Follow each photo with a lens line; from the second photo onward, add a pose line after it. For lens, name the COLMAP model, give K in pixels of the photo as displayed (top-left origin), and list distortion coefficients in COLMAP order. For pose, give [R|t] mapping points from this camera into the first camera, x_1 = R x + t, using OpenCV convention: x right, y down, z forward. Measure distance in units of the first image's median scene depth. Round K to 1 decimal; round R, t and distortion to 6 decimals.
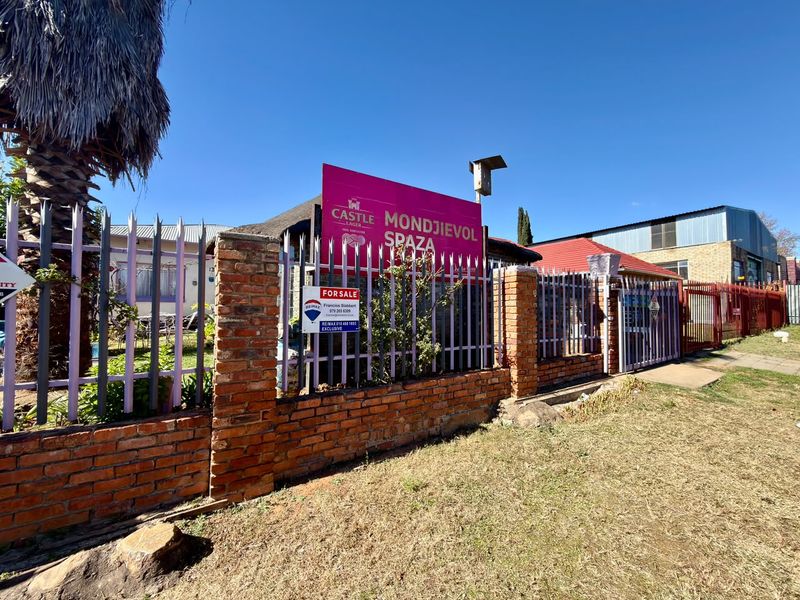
lens RADIAL K [[321.4, 0, 400.4], [0, 321.4, 301.3], [0, 0, 1]] dist [-0.002460, -0.000129]
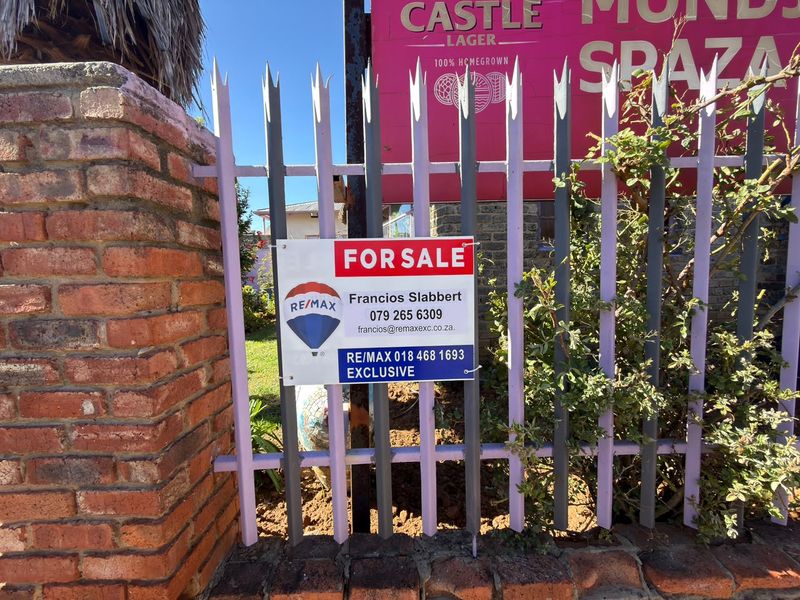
lens RADIAL K [[321.4, 0, 399.3], [0, 321.4, 297.5], [0, 0, 1]] dist [-0.002460, -0.000129]
pose [[0.842025, 0.014564, -0.539242, -0.028213], [0.044411, 0.994370, 0.096204, -0.014969], [0.537607, -0.104954, 0.836638, 0.708096]]
